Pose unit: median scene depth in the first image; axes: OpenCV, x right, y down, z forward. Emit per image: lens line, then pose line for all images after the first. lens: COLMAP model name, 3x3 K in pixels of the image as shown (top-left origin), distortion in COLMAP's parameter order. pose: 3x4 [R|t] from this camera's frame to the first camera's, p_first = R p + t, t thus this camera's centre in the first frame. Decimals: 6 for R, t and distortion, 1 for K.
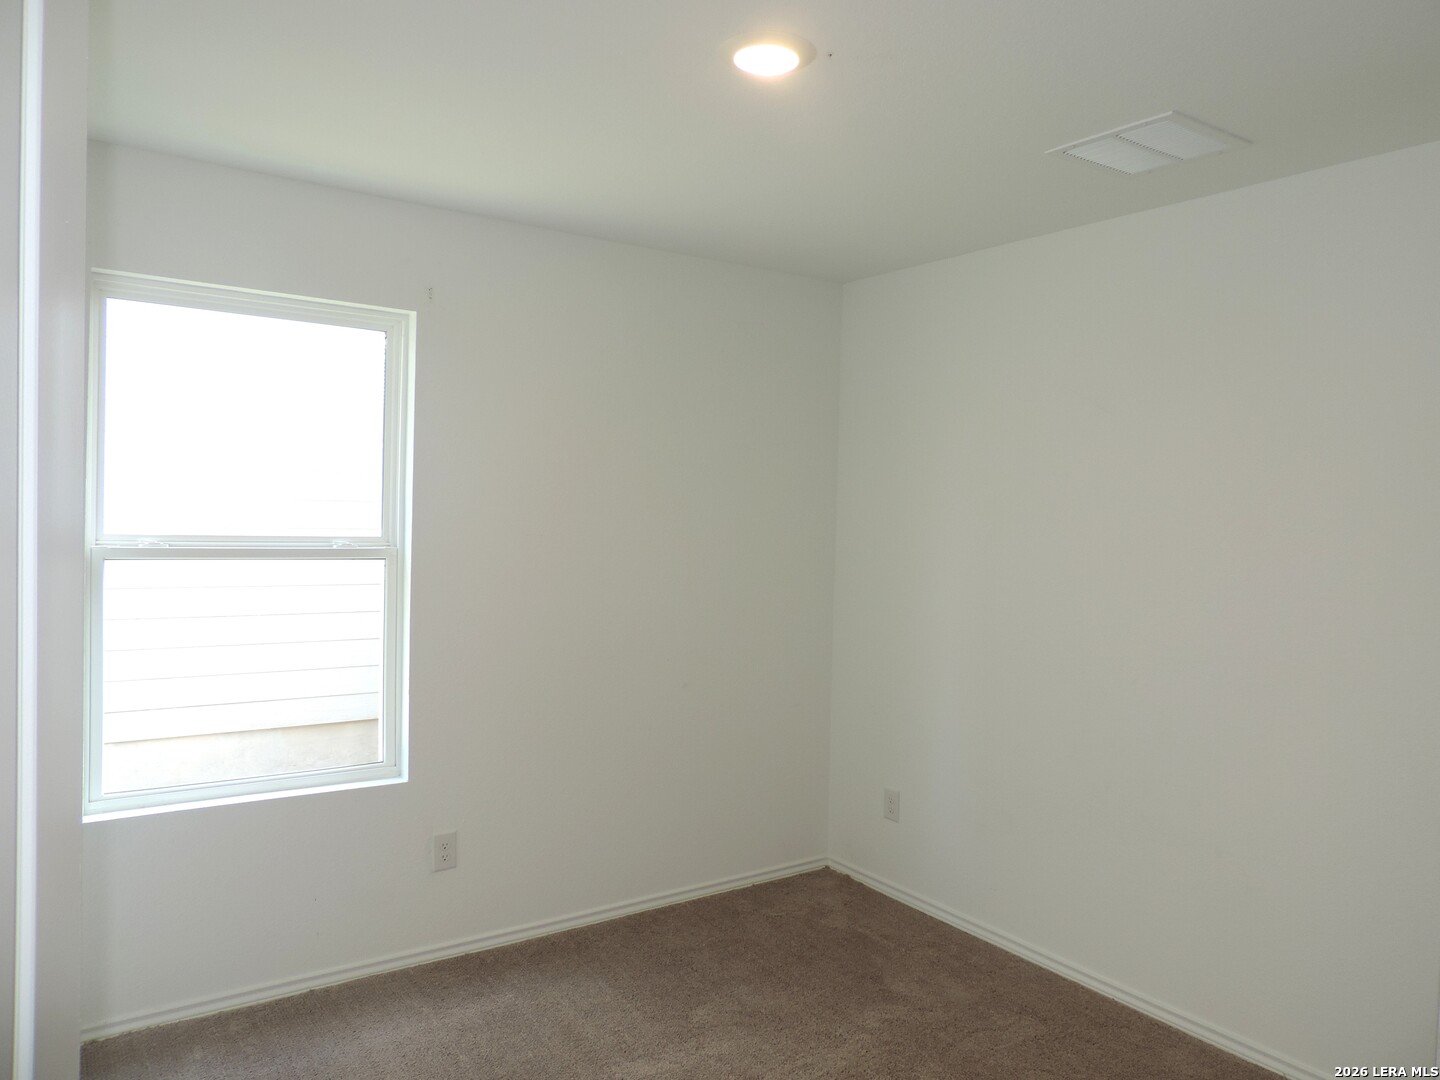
lens RADIAL K [[1007.5, 0, 721.8], [0, 1007.5, 534.1], [0, 0, 1]] dist [-0.031722, 0.001197]
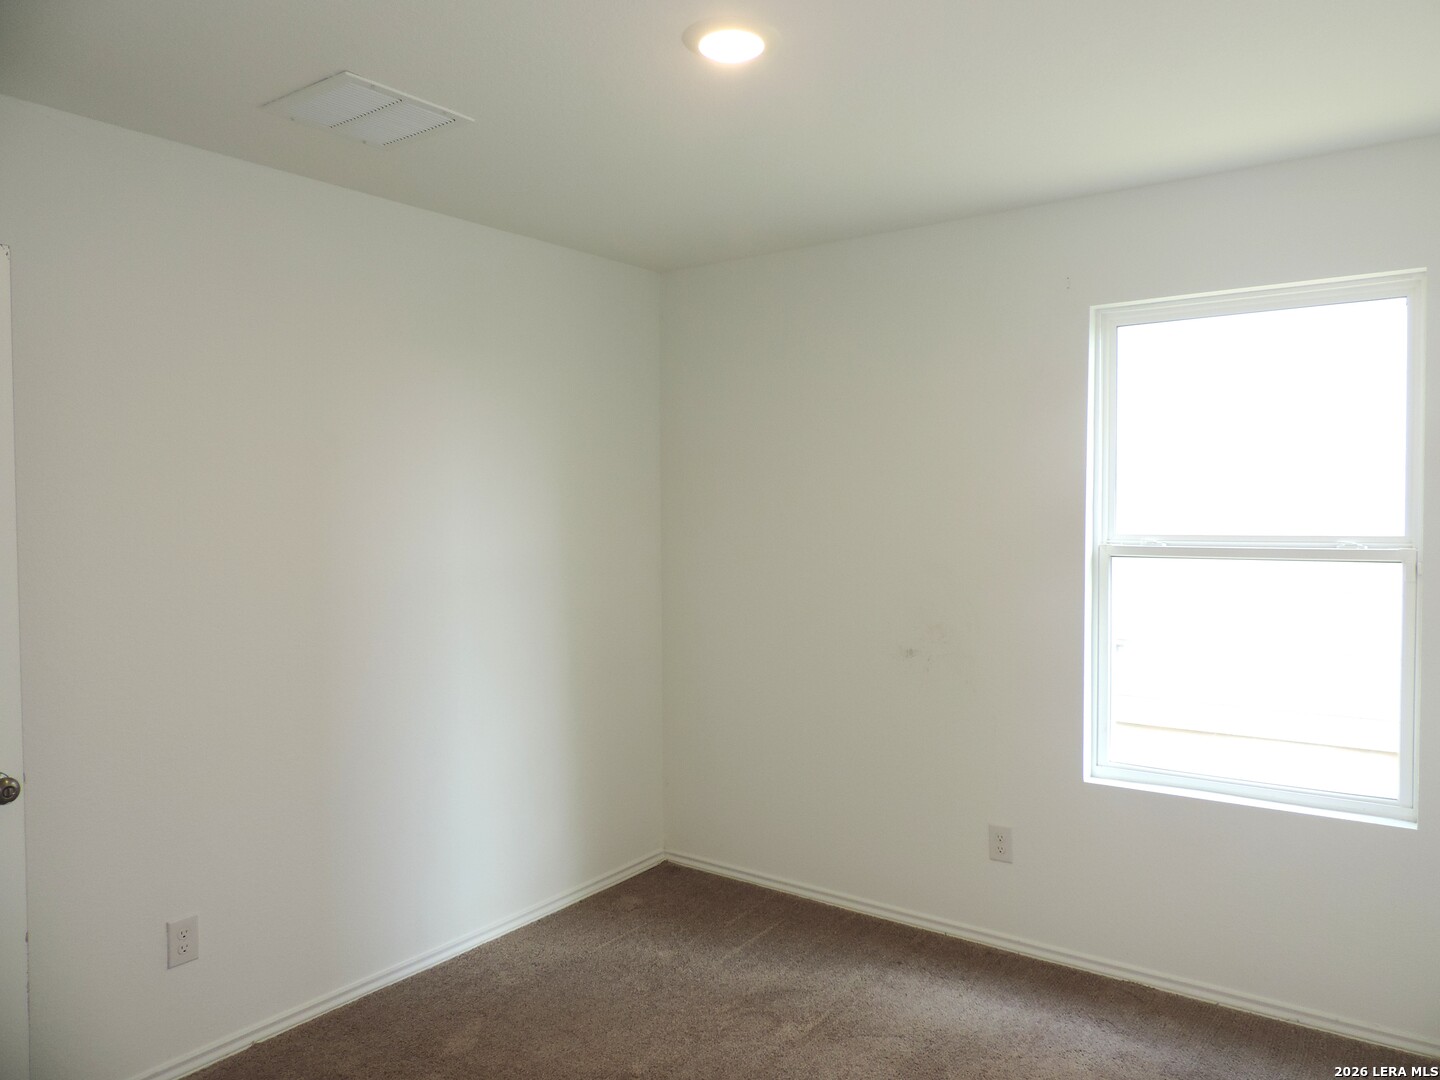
lens RADIAL K [[1007.5, 0, 721.8], [0, 1007.5, 534.1], [0, 0, 1]] dist [-0.031722, 0.001197]
pose [[0.311689, -0.002144, -0.950182, 0.314716], [0.002098, 0.999997, -0.001568, 0.001014], [0.950182, -0.001505, 0.311692, 0.213255]]
